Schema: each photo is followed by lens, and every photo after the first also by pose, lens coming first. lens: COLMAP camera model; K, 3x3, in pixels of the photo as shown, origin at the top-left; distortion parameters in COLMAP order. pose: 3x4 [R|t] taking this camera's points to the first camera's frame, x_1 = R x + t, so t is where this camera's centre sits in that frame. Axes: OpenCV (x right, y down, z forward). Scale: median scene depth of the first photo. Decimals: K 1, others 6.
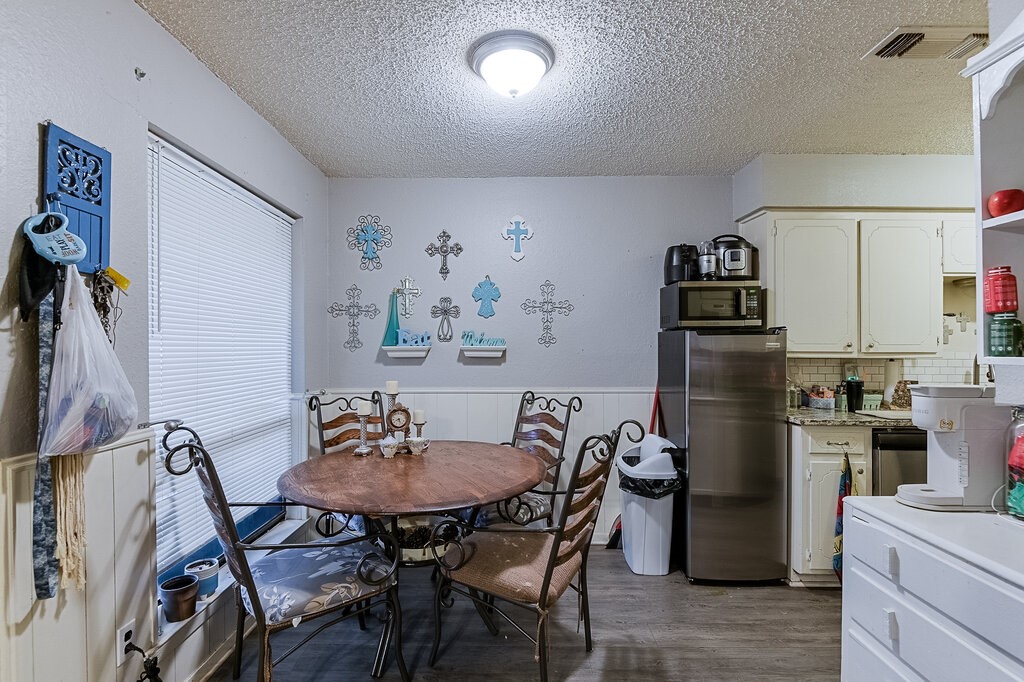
lens RADIAL K [[463.9, 0, 508.0], [0, 463.9, 345.5], [0, 0, 1]] dist [0.026637, -0.032437]
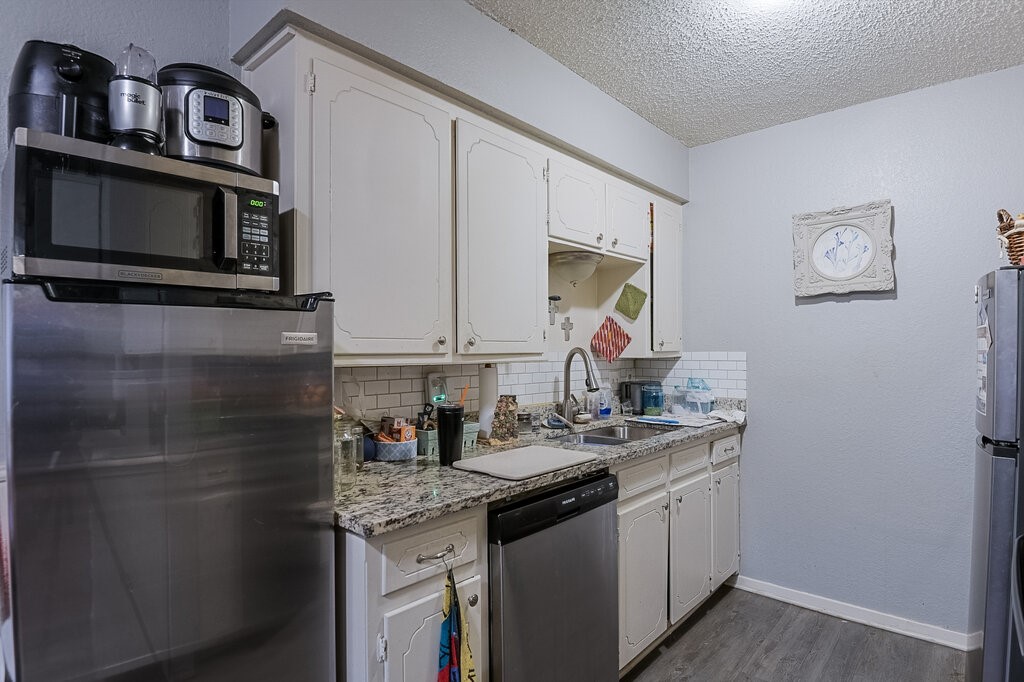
lens RADIAL K [[520.3, 0, 507.4], [0, 520.3, 346.4], [0, 0, 1]] dist [0.003698, -0.028423]
pose [[0.668433, 0.000645, 0.743772, 0.330502], [0.001199, 0.999997, -0.001944, 0.006546], [-0.743772, 0.002191, 0.668430, 0.534041]]
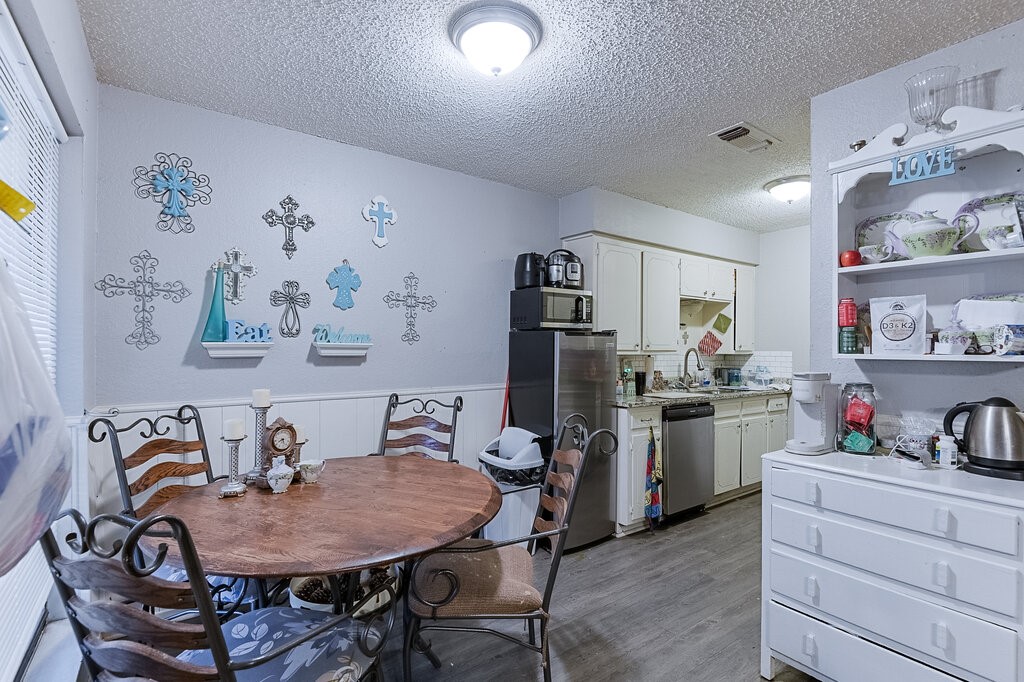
lens RADIAL K [[463.9, 0, 508.0], [0, 463.9, 345.5], [0, 0, 1]] dist [0.026637, -0.032437]
pose [[0.805150, 0.006750, 0.593033, -0.341079], [-0.009630, 0.999952, 0.001694, 0.001594], [-0.592993, -0.007075, 0.805177, 0.155373]]
